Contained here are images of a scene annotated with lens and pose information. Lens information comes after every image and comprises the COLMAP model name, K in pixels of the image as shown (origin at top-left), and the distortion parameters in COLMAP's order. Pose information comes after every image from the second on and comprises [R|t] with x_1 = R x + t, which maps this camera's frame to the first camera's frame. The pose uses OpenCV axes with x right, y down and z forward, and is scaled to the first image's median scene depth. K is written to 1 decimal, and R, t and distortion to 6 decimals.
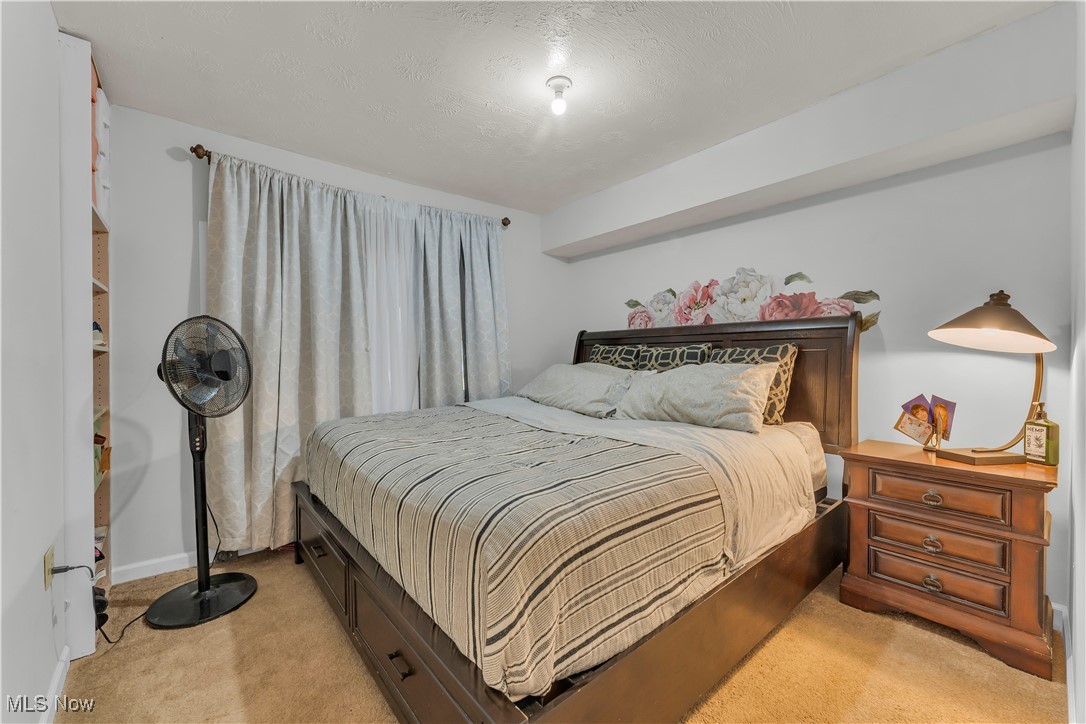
lens RADIAL K [[431.6, 0, 543.8], [0, 431.6, 357.8], [0, 0, 1]] dist [-0.001263, -0.000507]
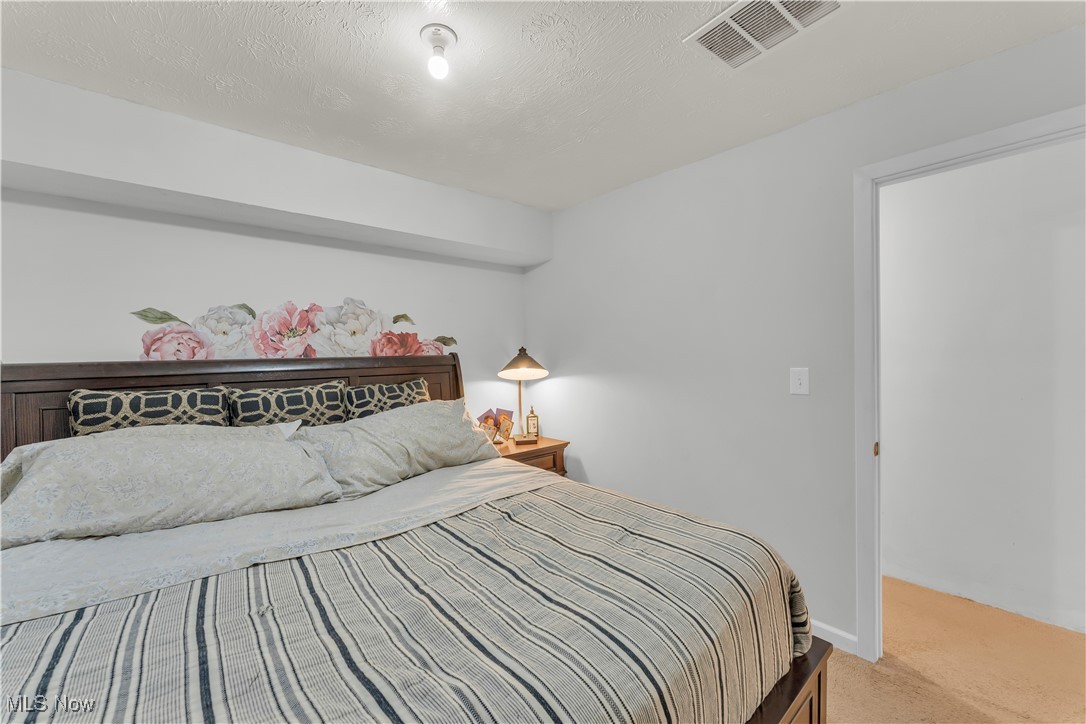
lens RADIAL K [[431.6, 0, 545.1], [0, 431.6, 361.2], [0, 0, 1]] dist [-0.001263, -0.000507]
pose [[-0.037425, -0.008141, 0.999266, -0.492656], [0.025705, 0.999628, 0.009107, -0.069123], [-0.998969, 0.026027, -0.037202, 0.614372]]
